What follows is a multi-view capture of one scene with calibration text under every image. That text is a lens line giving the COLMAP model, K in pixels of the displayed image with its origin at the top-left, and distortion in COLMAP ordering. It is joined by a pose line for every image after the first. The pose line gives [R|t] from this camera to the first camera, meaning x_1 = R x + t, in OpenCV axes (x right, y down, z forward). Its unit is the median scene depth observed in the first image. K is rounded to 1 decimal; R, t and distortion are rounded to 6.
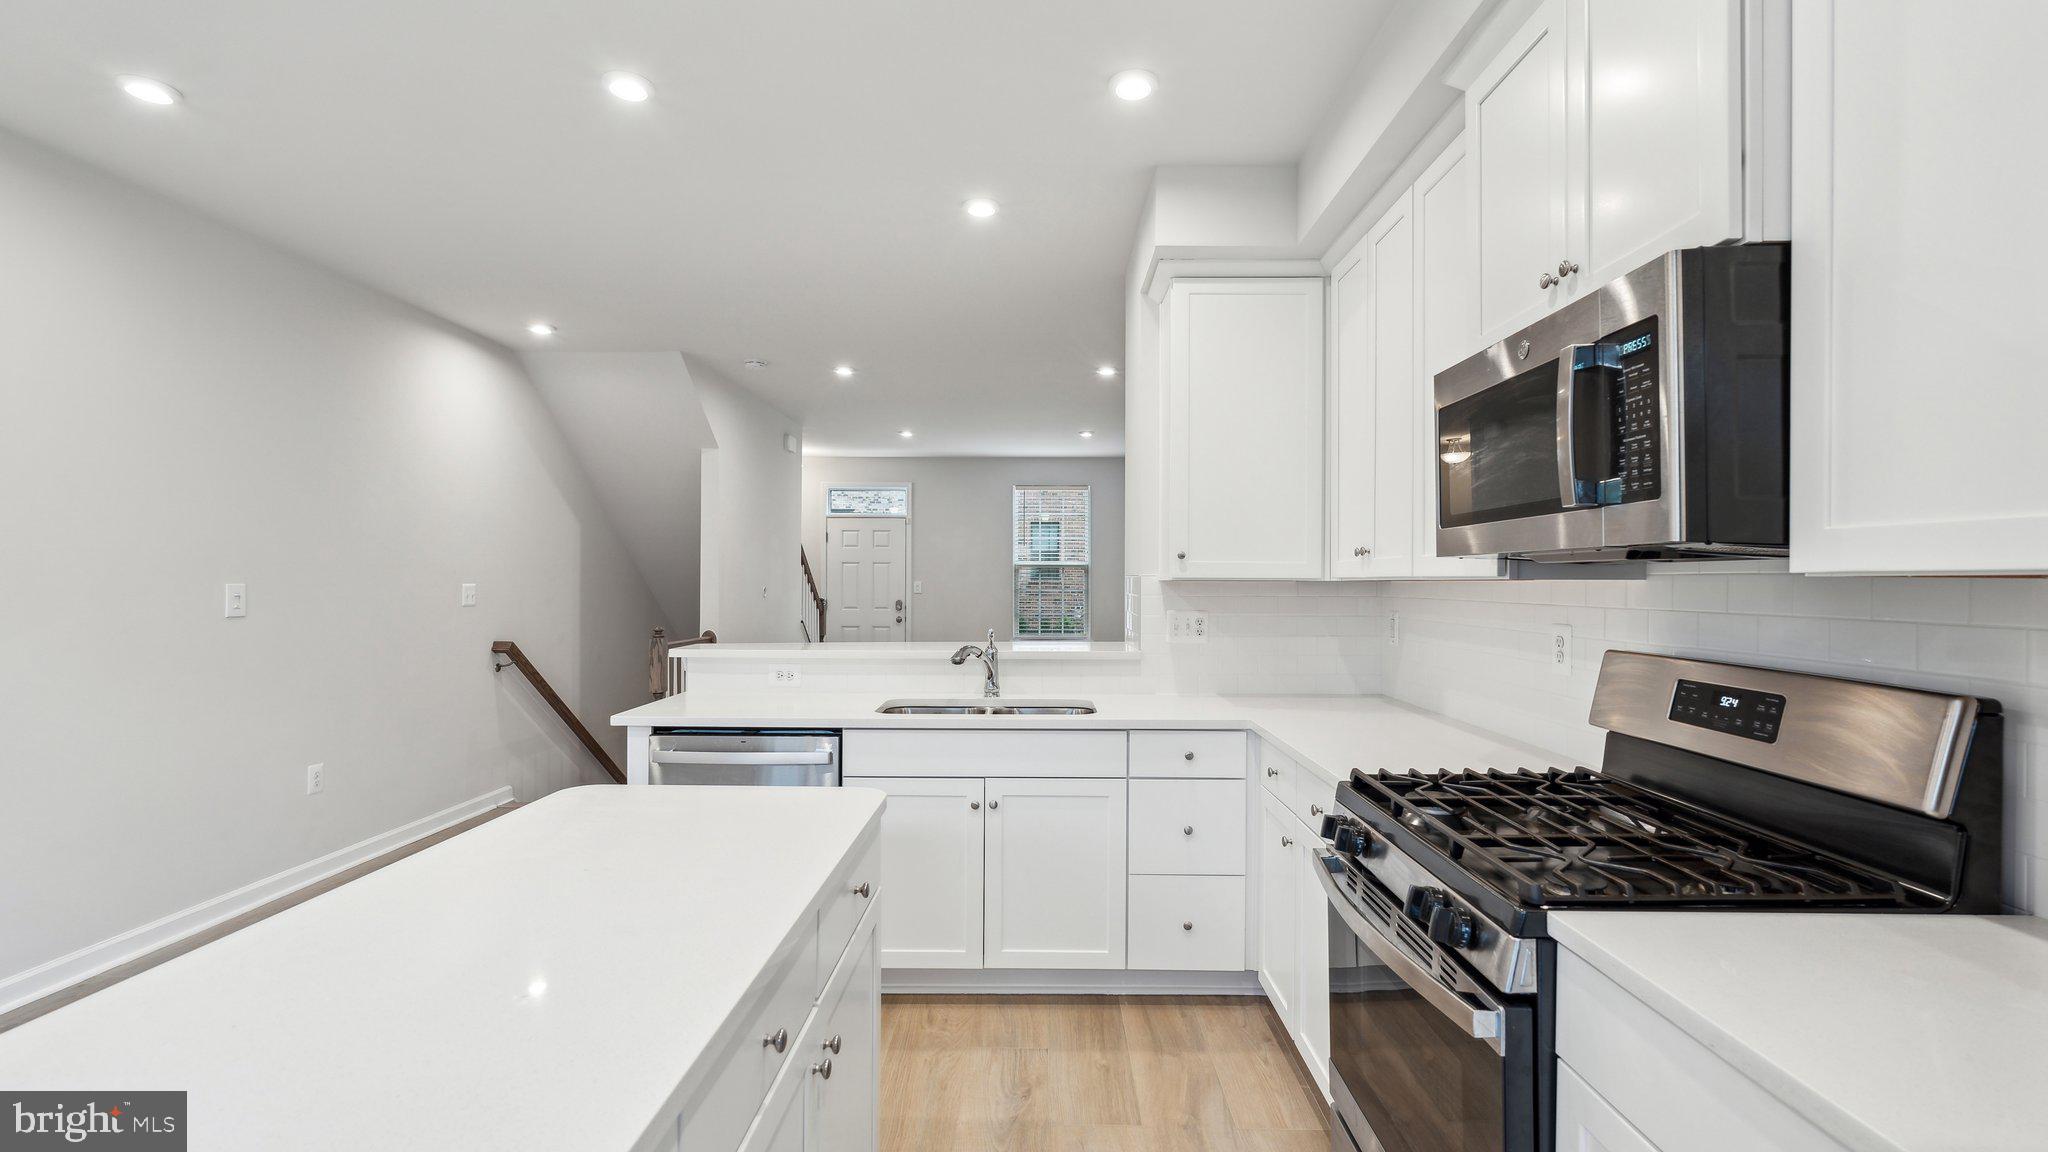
lens RADIAL K [[907.9, 0, 1032.4], [0, 907.9, 577.2], [0, 0, 1]] dist [-0.003611, 0.001141]
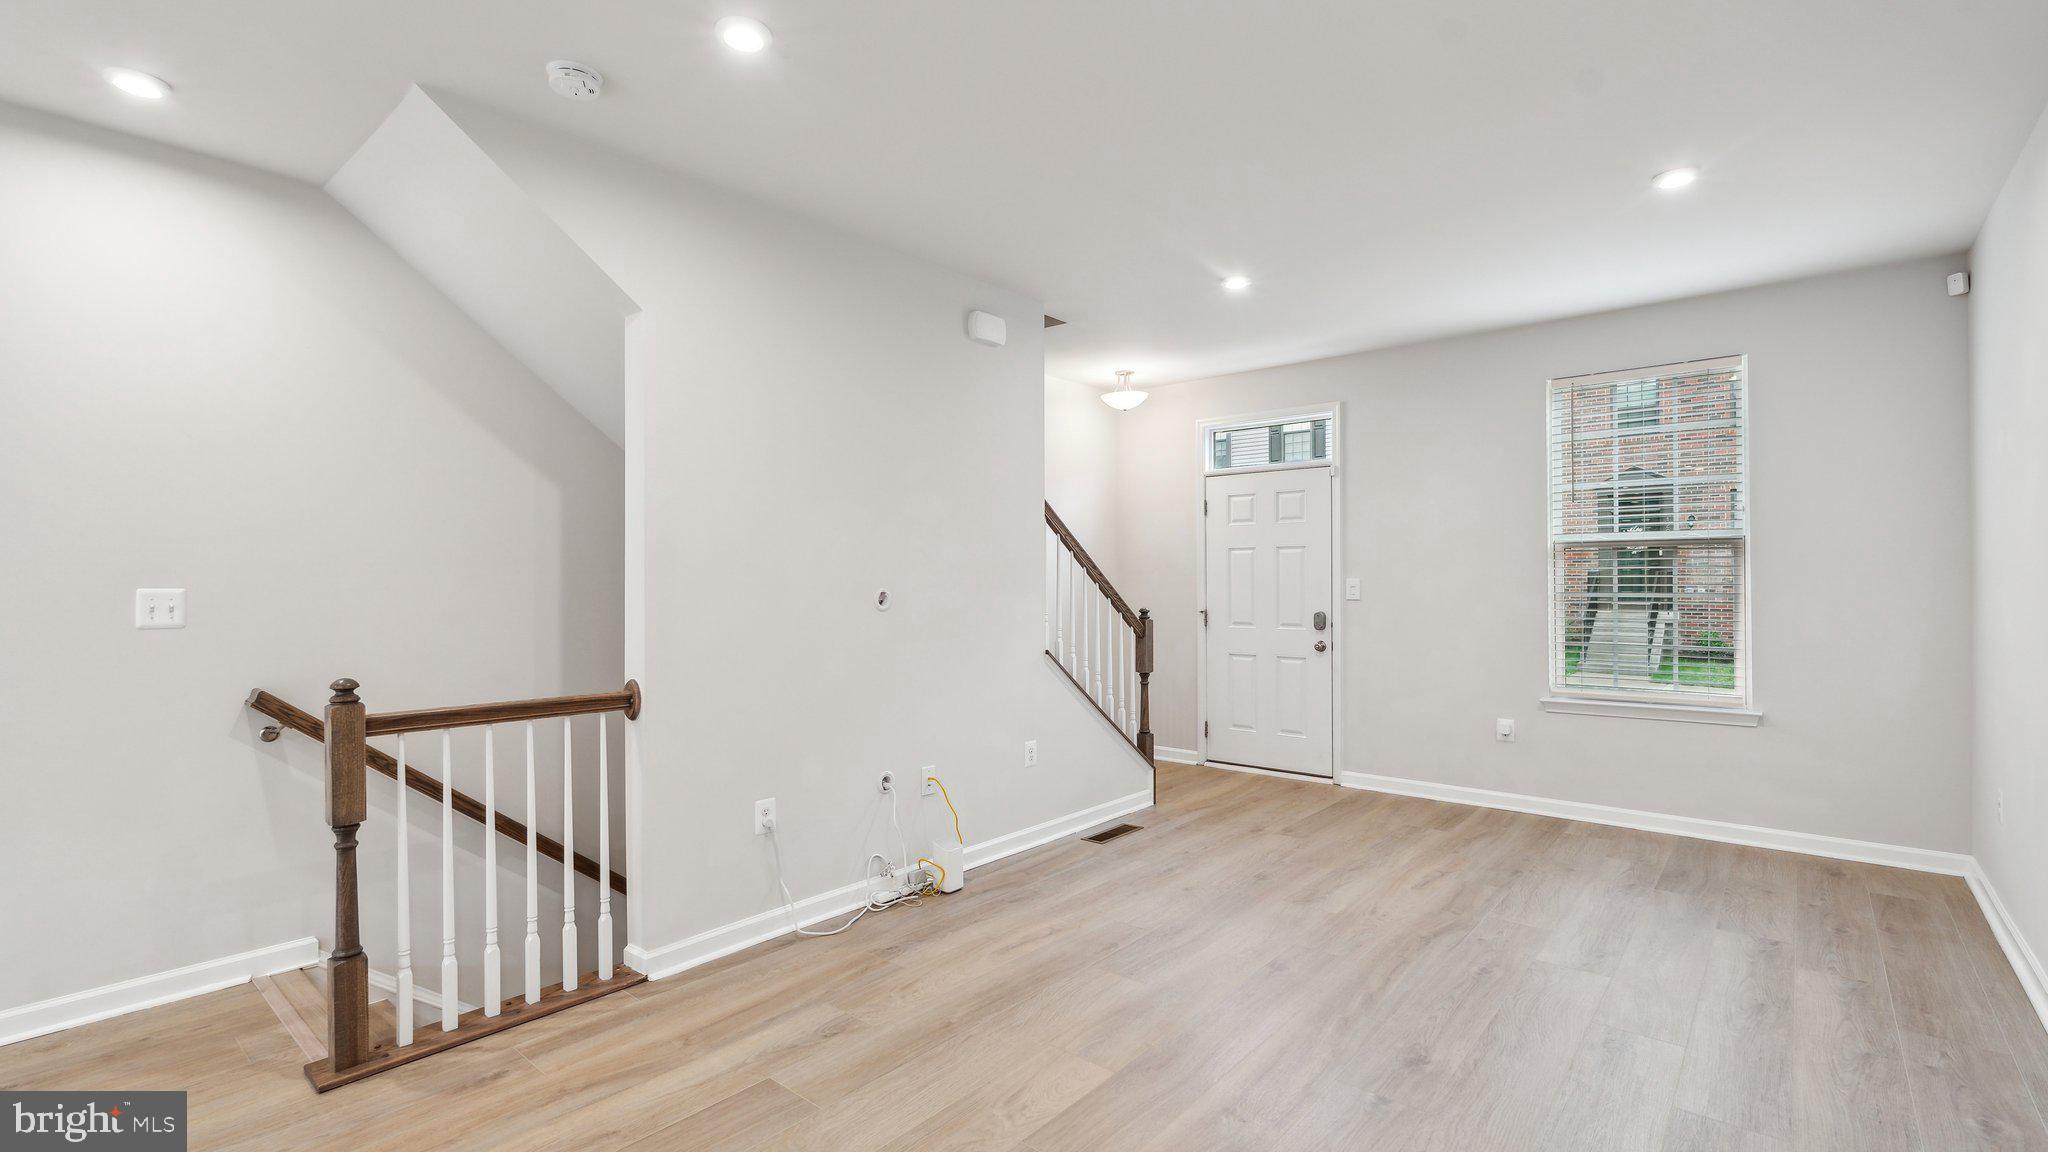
lens RADIAL K [[907.9, 0, 1022.0], [0, 907.9, 570.3], [0, 0, 1]] dist [-0.003611, 0.001141]
pose [[0.765979, -0.013379, -0.642726, 0.301125], [0.009536, 0.999910, -0.009449, 0.012631], [0.642795, 0.001109, 0.766038, 1.823553]]
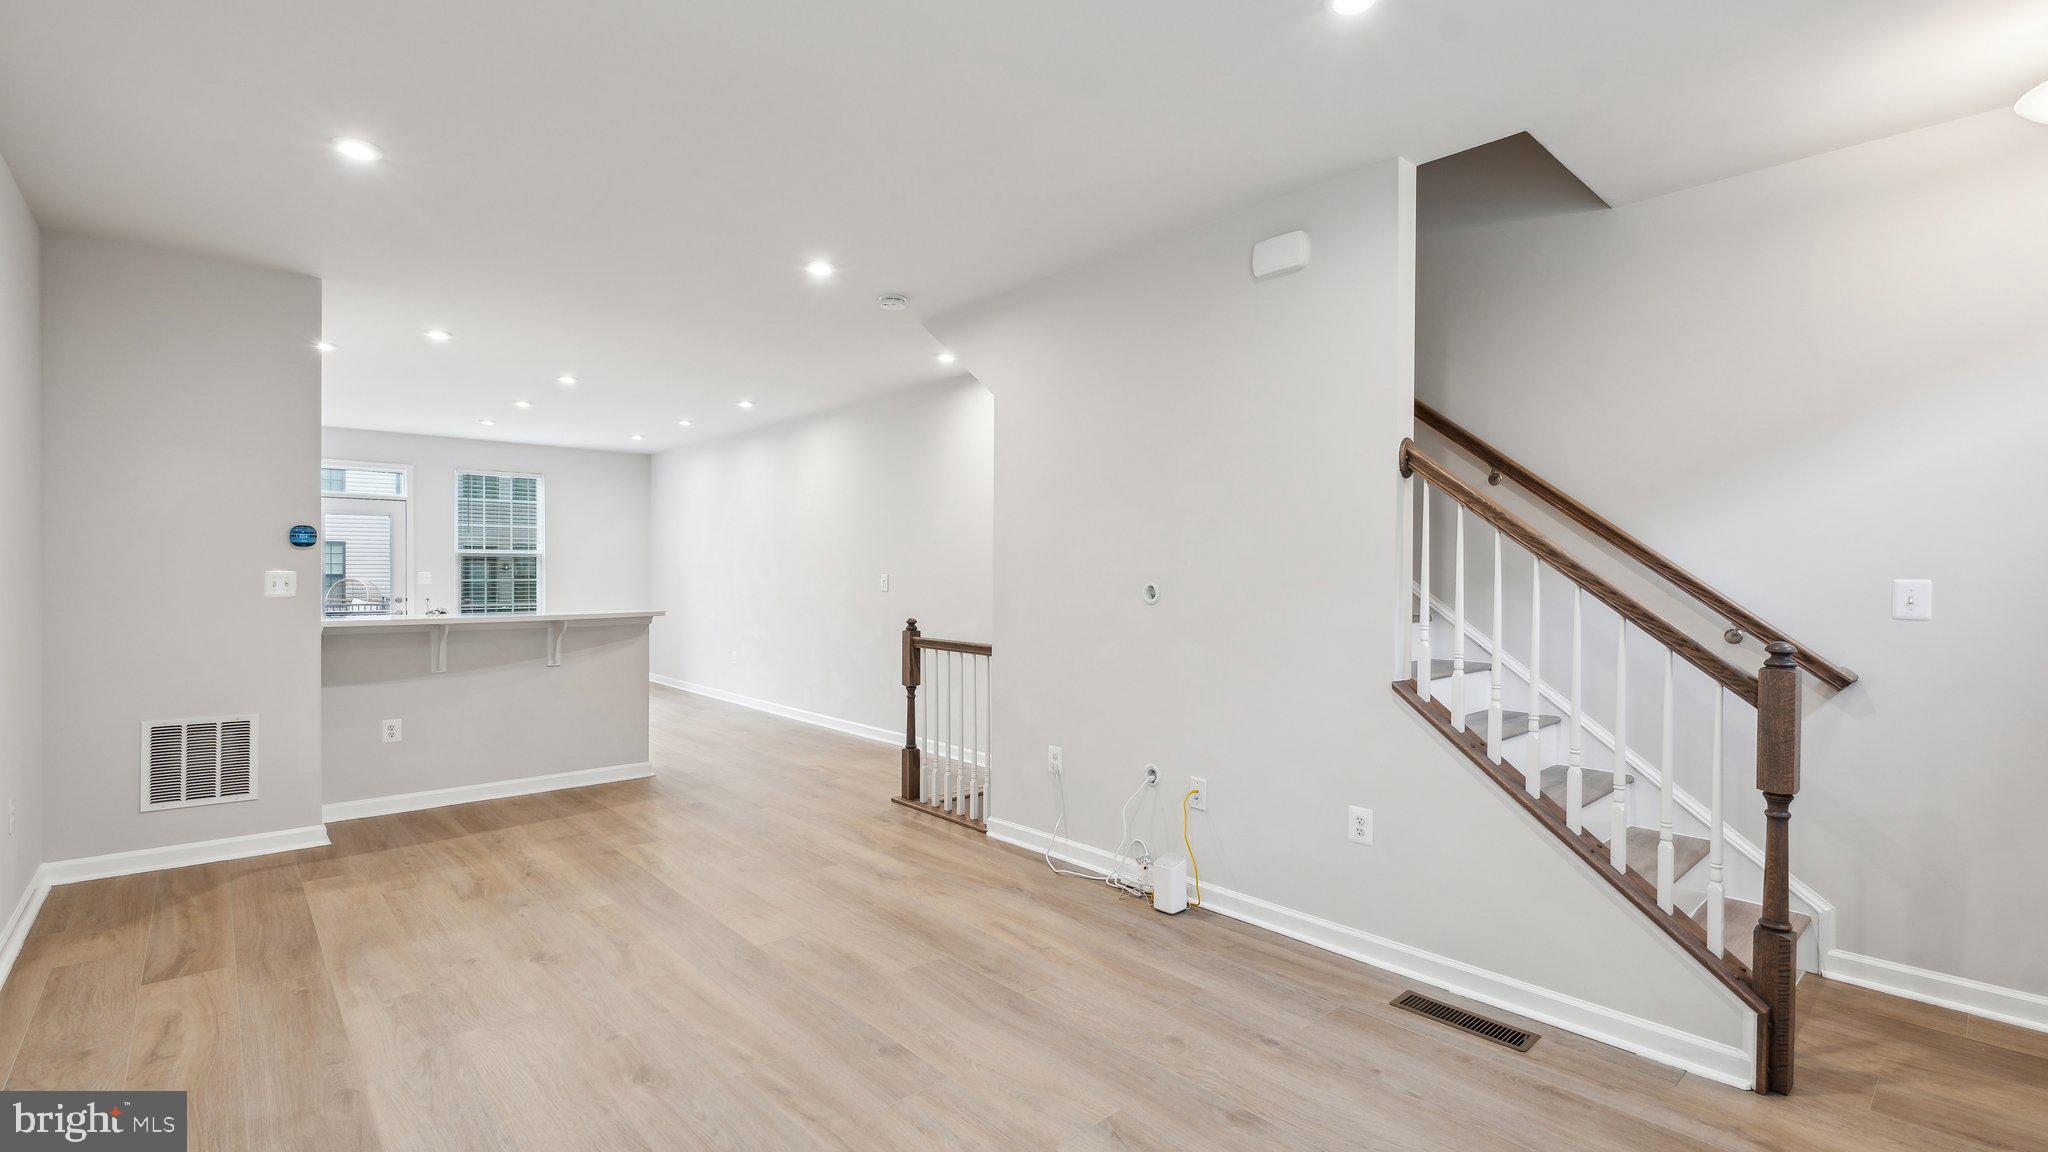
lens RADIAL K [[907.9, 0, 1021.3], [0, 907.9, 561.4], [0, 0, 1]] dist [-0.003611, 0.001141]
pose [[-0.737141, -0.014622, -0.675581, 0.358689], [-0.000826, 0.999785, -0.020738, 0.026231], [0.675738, -0.014729, -0.736994, 4.379088]]
